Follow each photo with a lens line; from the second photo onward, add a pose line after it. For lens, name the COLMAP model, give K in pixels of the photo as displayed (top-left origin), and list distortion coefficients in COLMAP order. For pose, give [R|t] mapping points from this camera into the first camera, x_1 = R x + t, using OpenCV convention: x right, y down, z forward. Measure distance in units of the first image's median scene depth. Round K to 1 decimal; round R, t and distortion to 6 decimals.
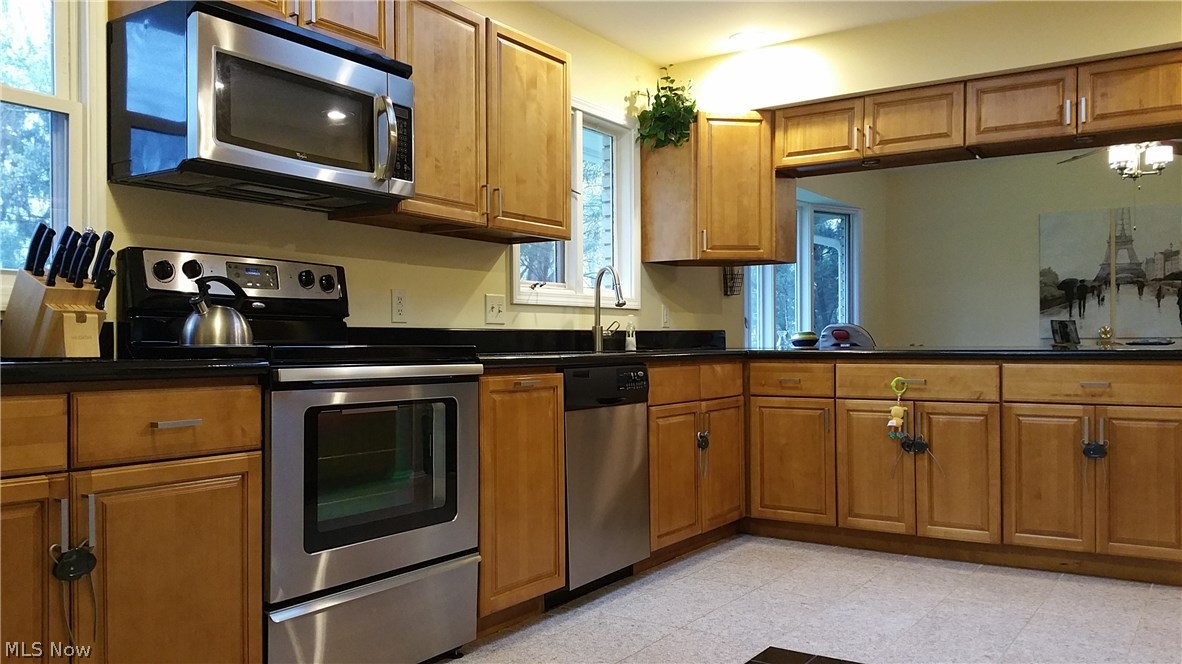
lens RADIAL K [[965.5, 0, 591.0], [0, 965.5, 332.0], [0, 0, 1]] dist [0.148216, -0.262223]
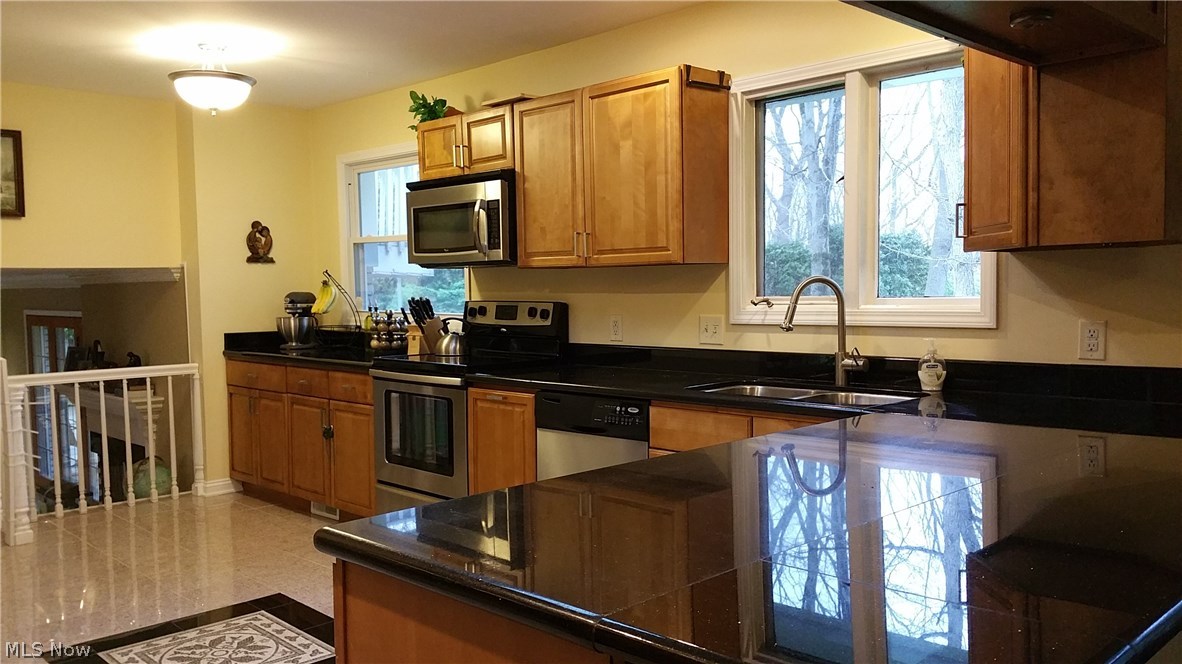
lens RADIAL K [[965.5, 0, 591.0], [0, 965.5, 332.0], [0, 0, 1]] dist [0.148216, -0.262223]
pose [[-0.215929, 0.059422, -0.974599, 0.989629], [0.030662, 0.998067, 0.054060, -0.086120], [0.975928, -0.018210, -0.217333, 1.183112]]
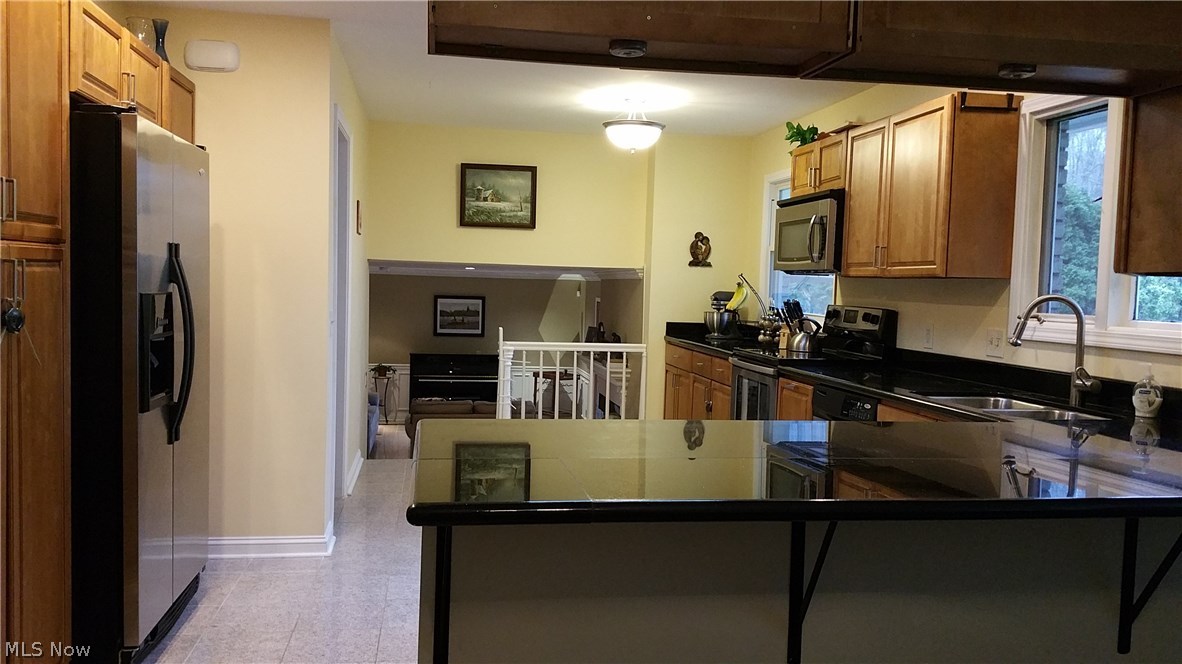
lens RADIAL K [[965.5, 0, 591.0], [0, 965.5, 332.0], [0, 0, 1]] dist [0.148216, -0.262223]
pose [[-0.734775, 0.021013, -0.677985, 1.010237], [-0.013779, 0.998851, 0.045891, -0.083705], [0.678171, 0.043062, -0.733642, 1.595658]]
